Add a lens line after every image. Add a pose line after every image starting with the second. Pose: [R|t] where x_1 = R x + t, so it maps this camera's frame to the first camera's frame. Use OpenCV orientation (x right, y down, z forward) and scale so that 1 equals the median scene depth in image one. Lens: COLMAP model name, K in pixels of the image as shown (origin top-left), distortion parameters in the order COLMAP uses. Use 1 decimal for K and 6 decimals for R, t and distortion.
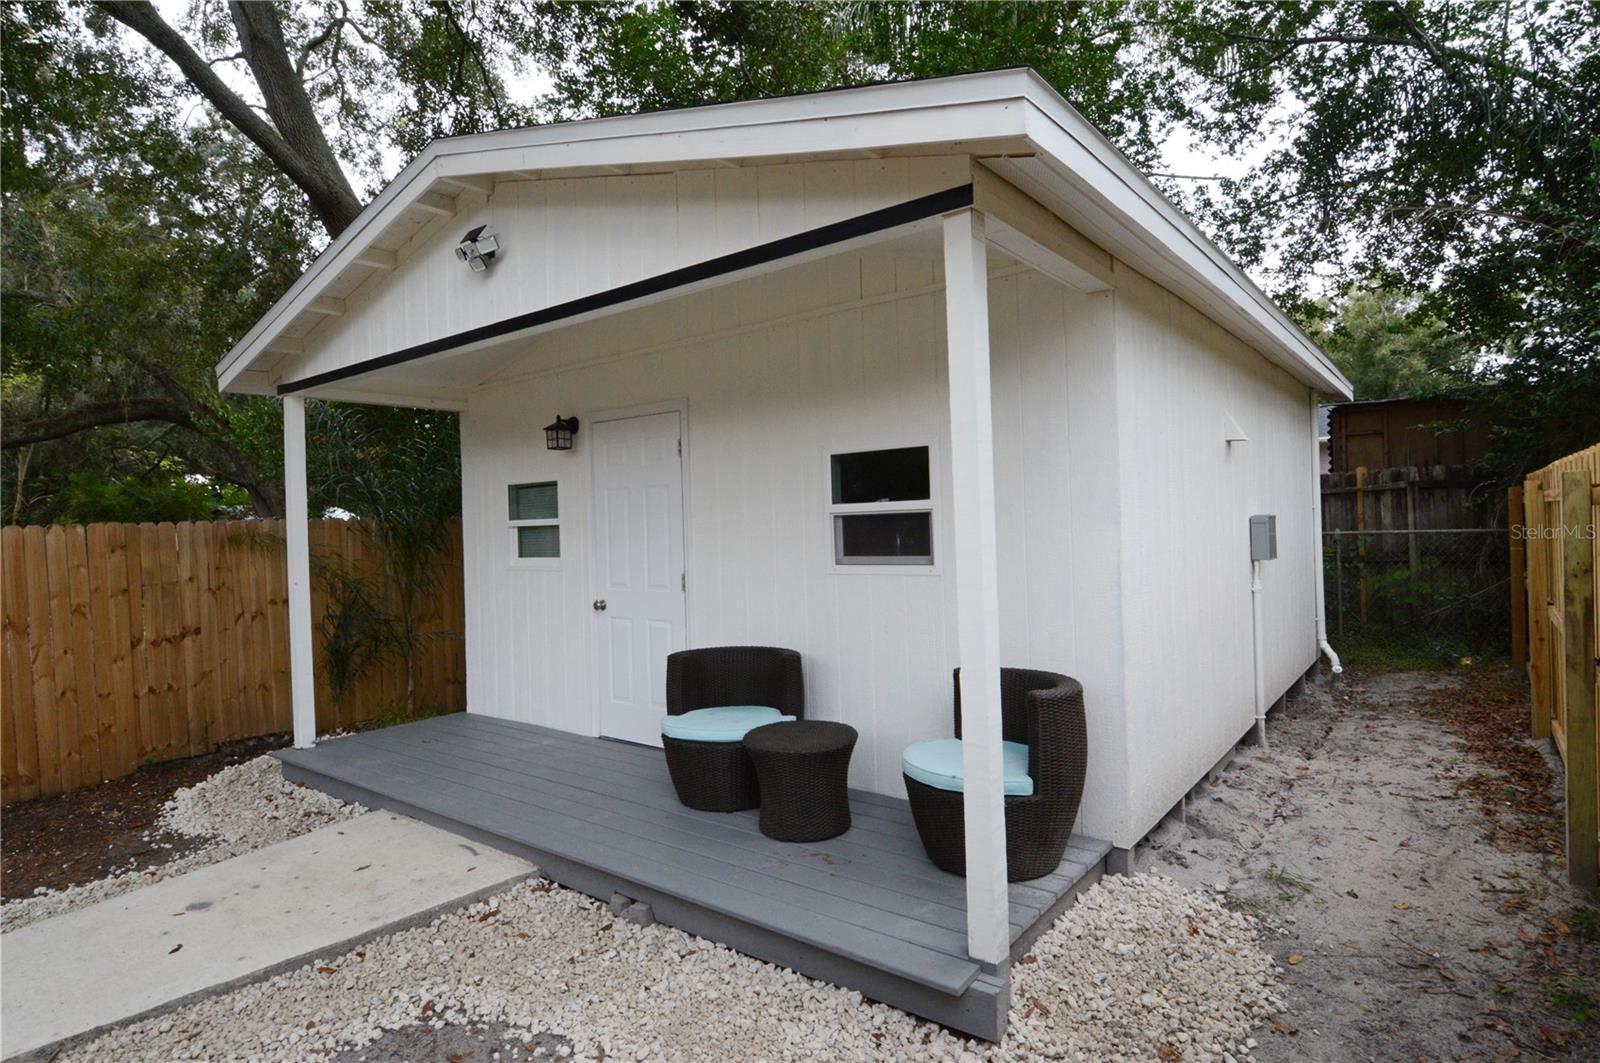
lens RADIAL K [[872.1, 0, 797.7], [0, 872.1, 524.4], [0, 0, 1]] dist [0.023524, -0.035736]
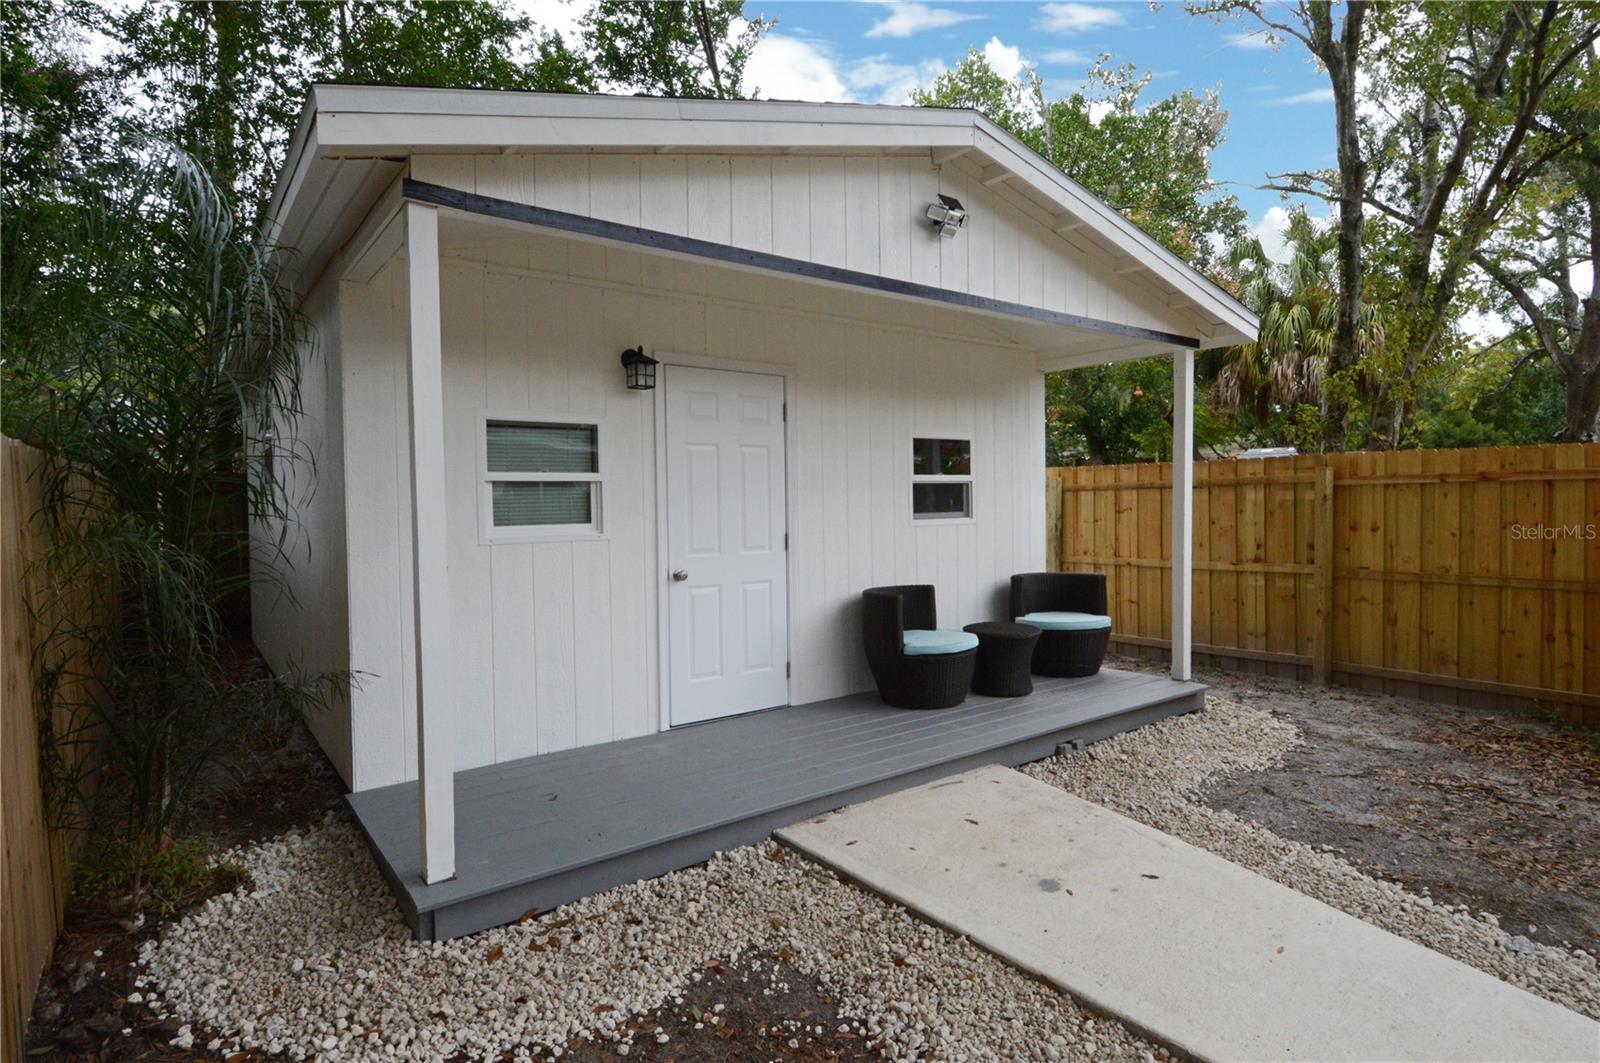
lens RADIAL K [[897.3, 0, 822.8], [0, 897.3, 527.2], [0, 0, 1]] dist [0.023397, -0.038333]
pose [[0.217310, -0.011342, 0.976037, -1.328379], [-0.001766, 0.999926, 0.012013, 0.041391], [-0.976101, -0.004334, 0.217274, 0.824691]]
